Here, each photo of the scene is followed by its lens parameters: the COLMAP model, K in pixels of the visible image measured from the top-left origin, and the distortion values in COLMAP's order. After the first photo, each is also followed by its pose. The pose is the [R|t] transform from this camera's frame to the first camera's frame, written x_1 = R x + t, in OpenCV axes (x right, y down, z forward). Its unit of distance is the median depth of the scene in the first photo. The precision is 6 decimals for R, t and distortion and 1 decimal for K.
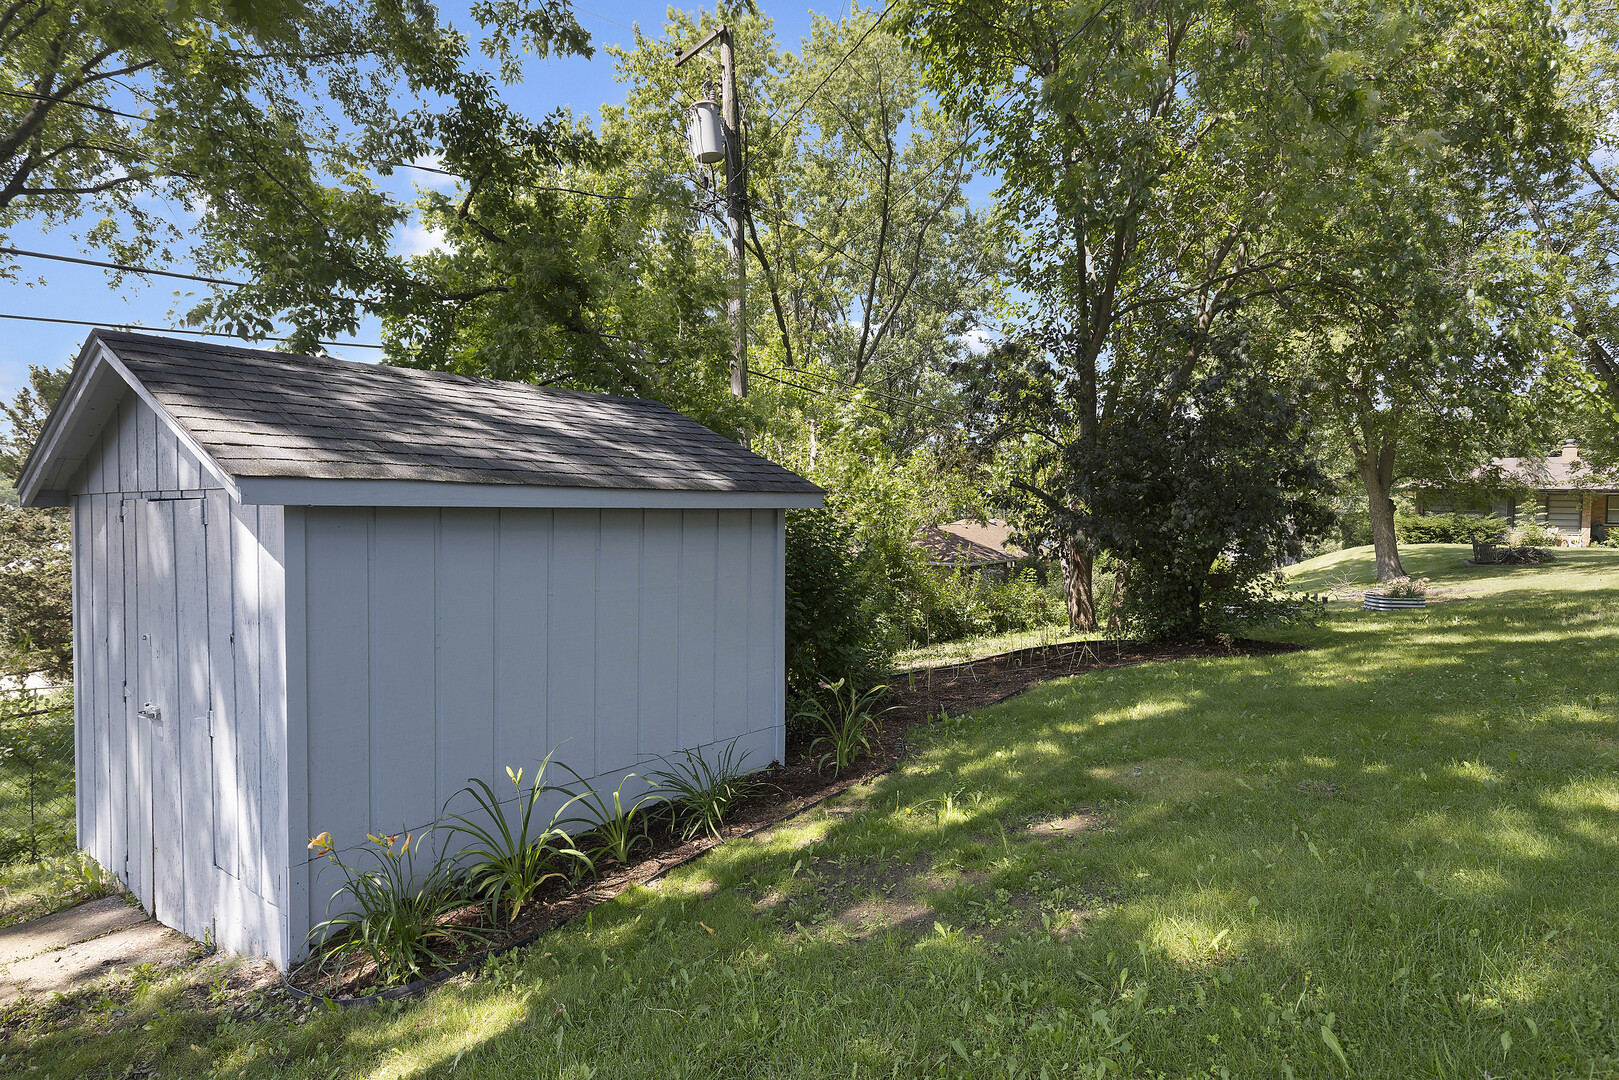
lens RADIAL K [[938.8, 0, 808.1], [0, 938.8, 558.6], [0, 0, 1]] dist [0.019005, -0.000618]
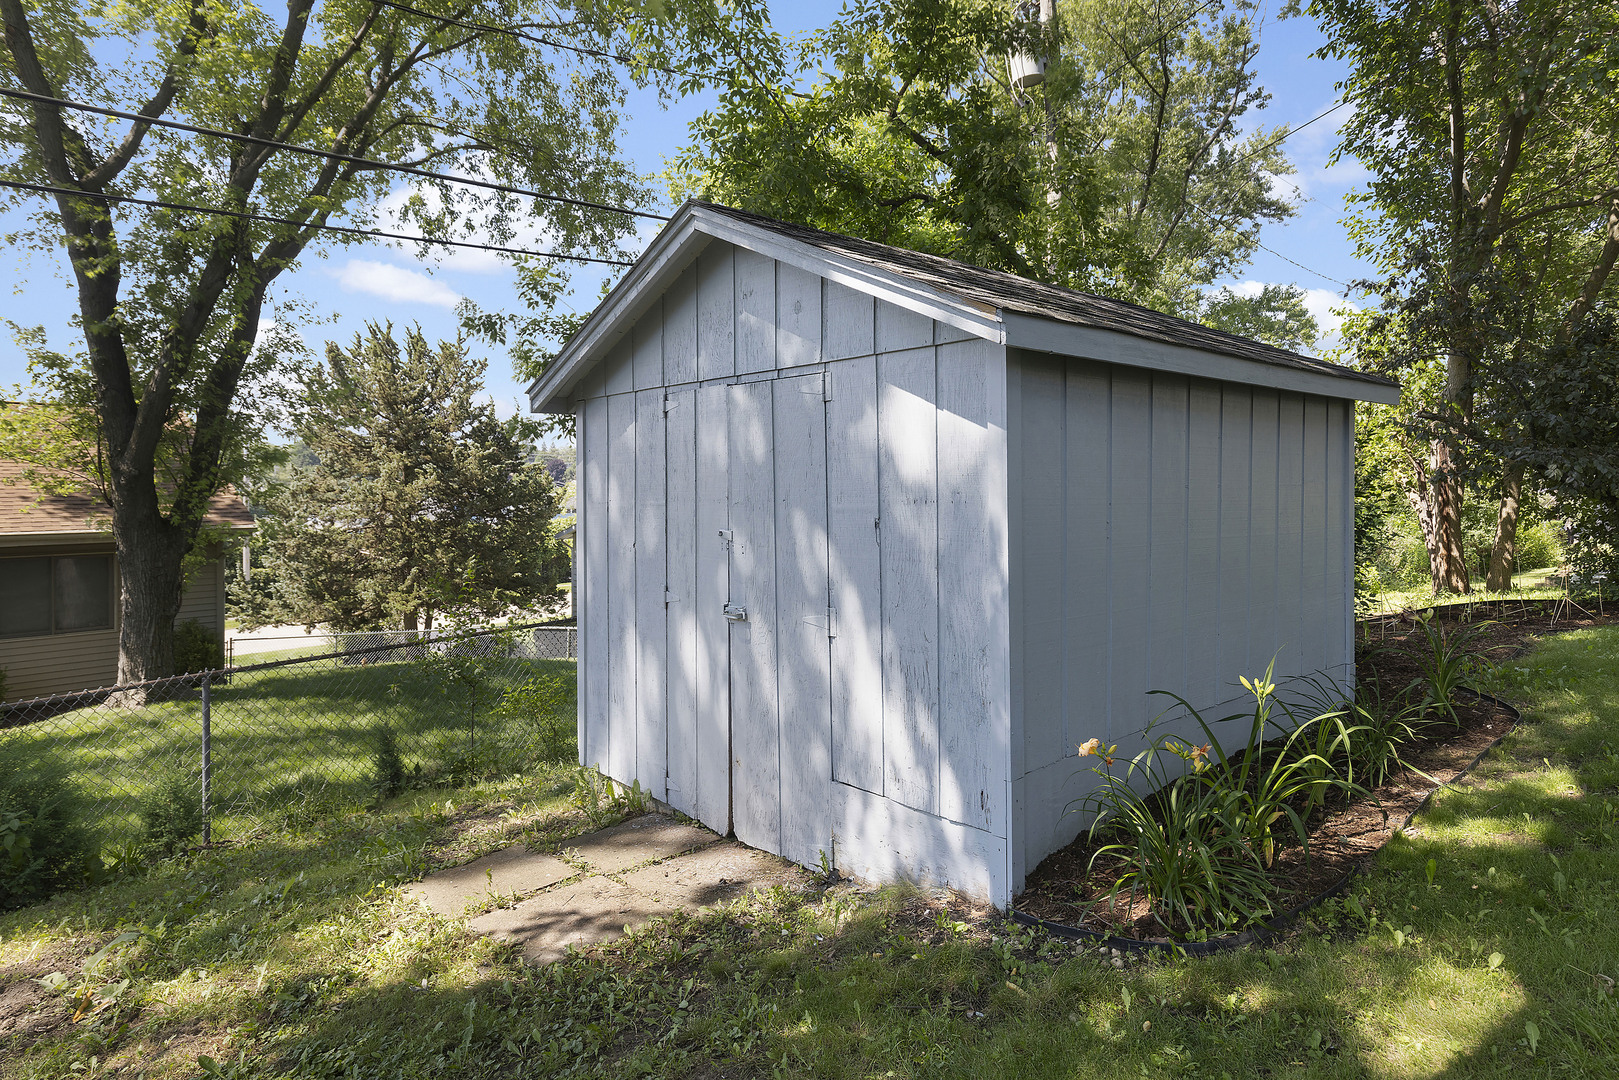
lens RADIAL K [[938.8, 0, 813.9], [0, 938.8, 521.5], [0, 0, 1]] dist [0.019005, -0.000618]
pose [[0.987219, 0.003363, -0.159336, -0.127244], [-0.005636, 0.999889, -0.013811, 0.022914], [0.159272, 0.014533, 0.987128, 0.029685]]
